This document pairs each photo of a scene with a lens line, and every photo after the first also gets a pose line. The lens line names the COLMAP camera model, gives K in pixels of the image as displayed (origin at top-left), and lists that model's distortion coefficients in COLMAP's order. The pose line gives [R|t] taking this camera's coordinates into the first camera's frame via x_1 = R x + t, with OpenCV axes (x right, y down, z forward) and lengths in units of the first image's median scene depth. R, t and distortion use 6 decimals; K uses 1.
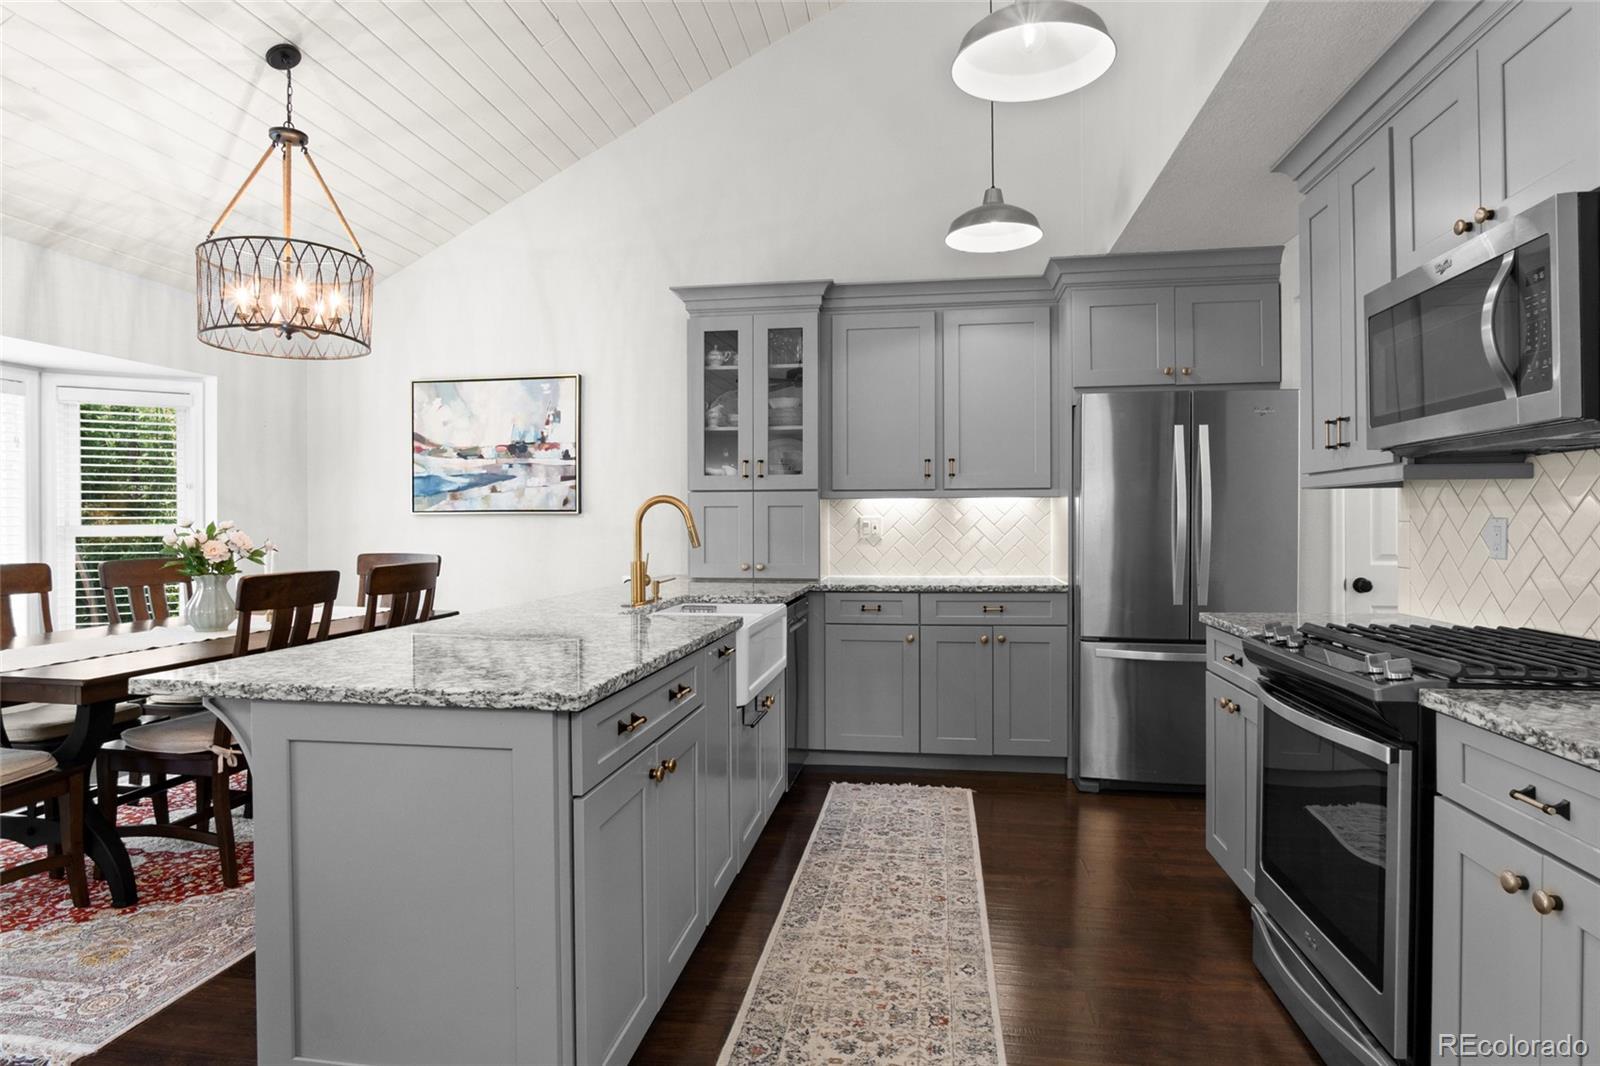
lens RADIAL K [[890.8, 0, 797.6], [0, 890.8, 529.7], [0, 0, 1]] dist [-0.036219, 0.009595]
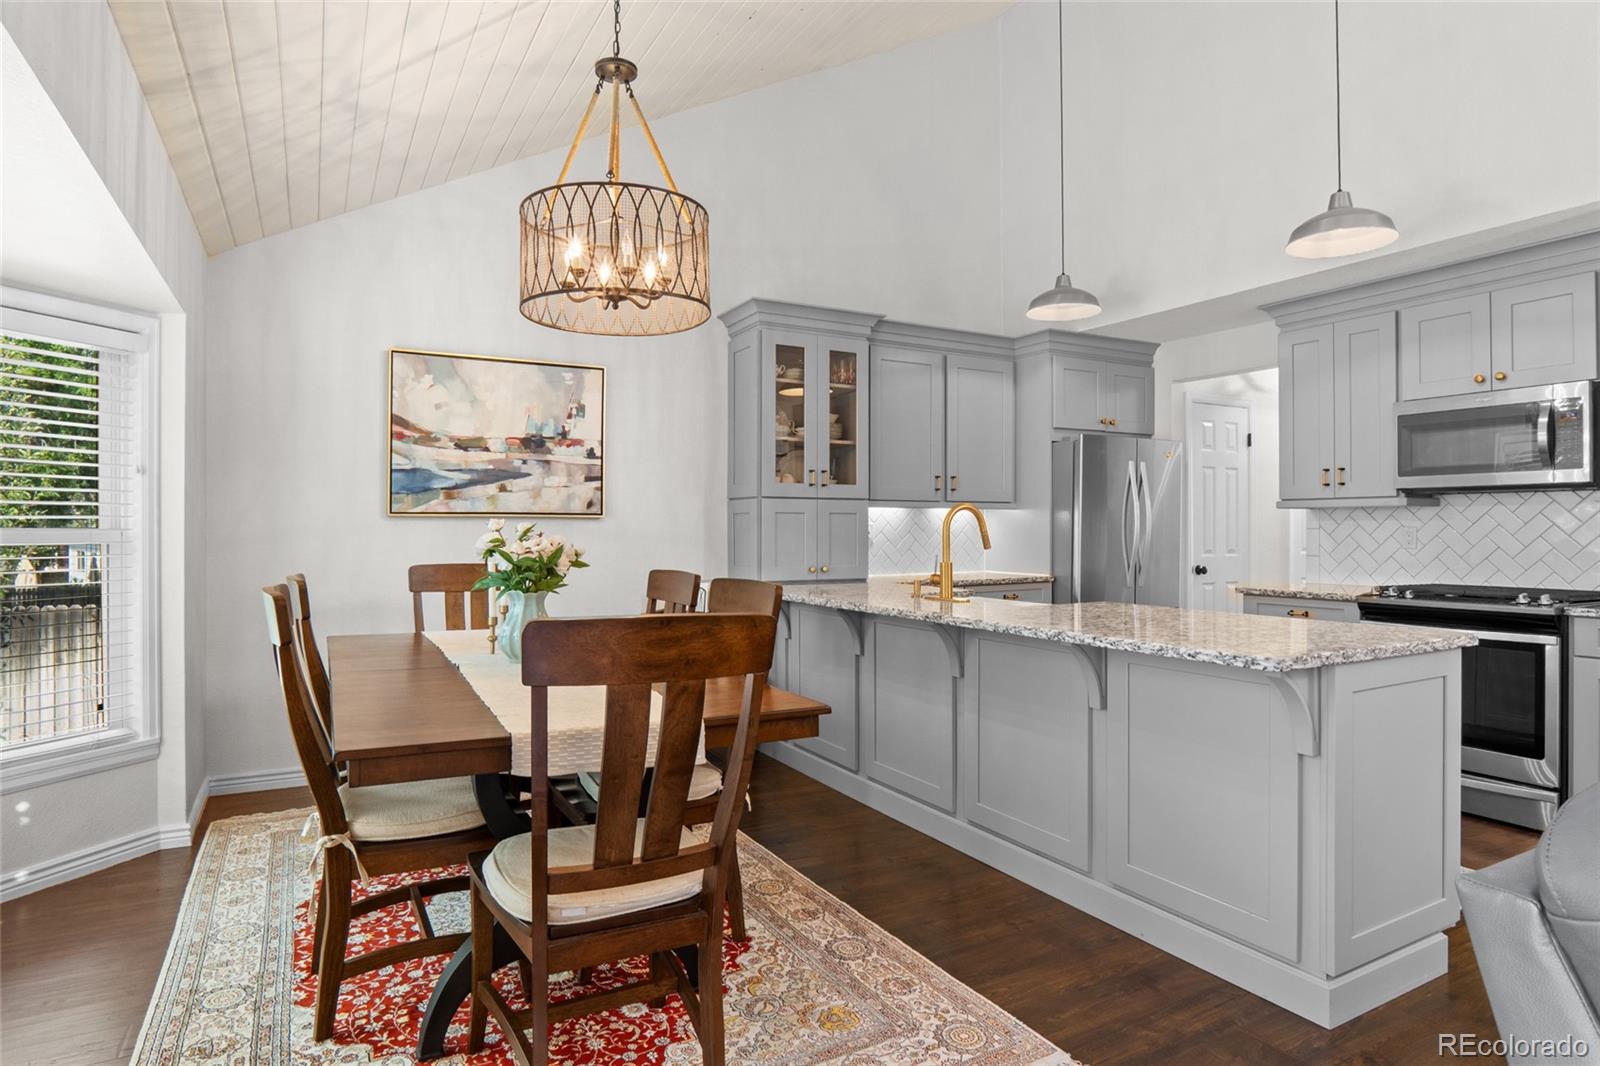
lens RADIAL K [[890.8, 0, 786.7], [0, 890.8, 530.5], [0, 0, 1]] dist [-0.036219, 0.009595]
pose [[0.792502, 0.002267, 0.609865, -0.657758], [0.002340, 0.999974, -0.006758, 0.001881], [-0.609865, 0.006783, 0.792476, 0.153221]]
